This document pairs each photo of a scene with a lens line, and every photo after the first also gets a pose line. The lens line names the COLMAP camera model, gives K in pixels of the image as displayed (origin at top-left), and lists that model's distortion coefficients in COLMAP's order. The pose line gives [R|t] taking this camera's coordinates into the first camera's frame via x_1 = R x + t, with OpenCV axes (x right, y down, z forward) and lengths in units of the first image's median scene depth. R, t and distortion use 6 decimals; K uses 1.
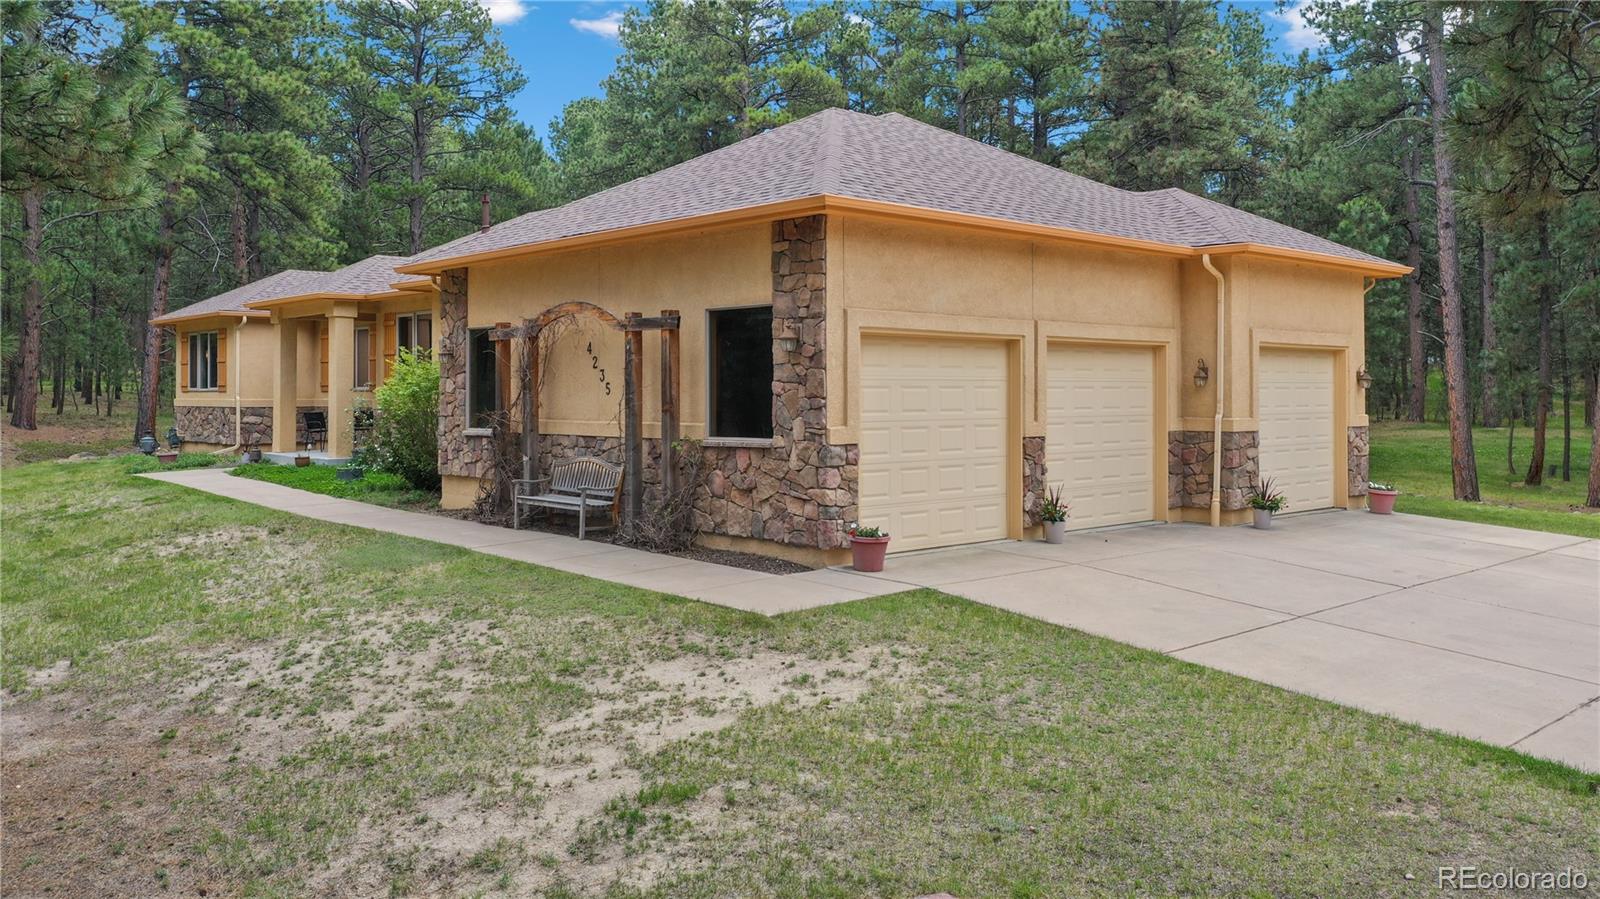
lens RADIAL K [[1270.3, 0, 802.2], [0, 1270.3, 376.3], [0, 0, 1]] dist [0.003181, -0.037587]
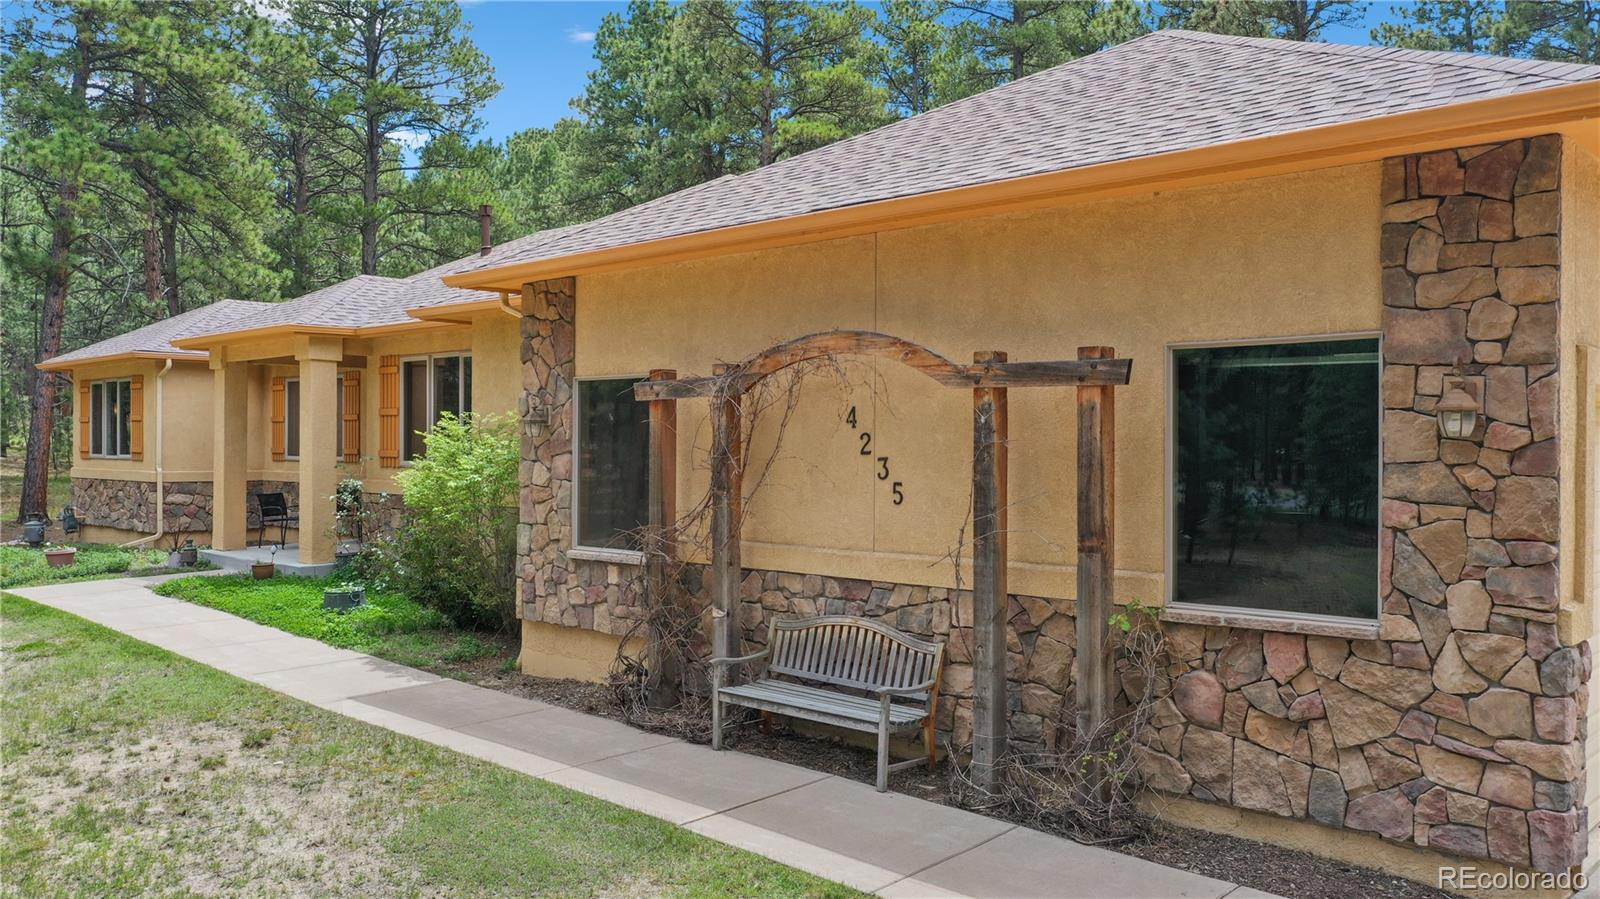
lens RADIAL K [[1254.9, 0, 800.0], [0, 1254.9, 449.5], [0, 0, 1]] dist [-0.012350, -0.000003]
pose [[0.997733, 0.005582, 0.067067, -0.192620], [-0.006704, 0.999841, 0.016505, -0.014792], [-0.066964, -0.016918, 0.997612, 0.394454]]
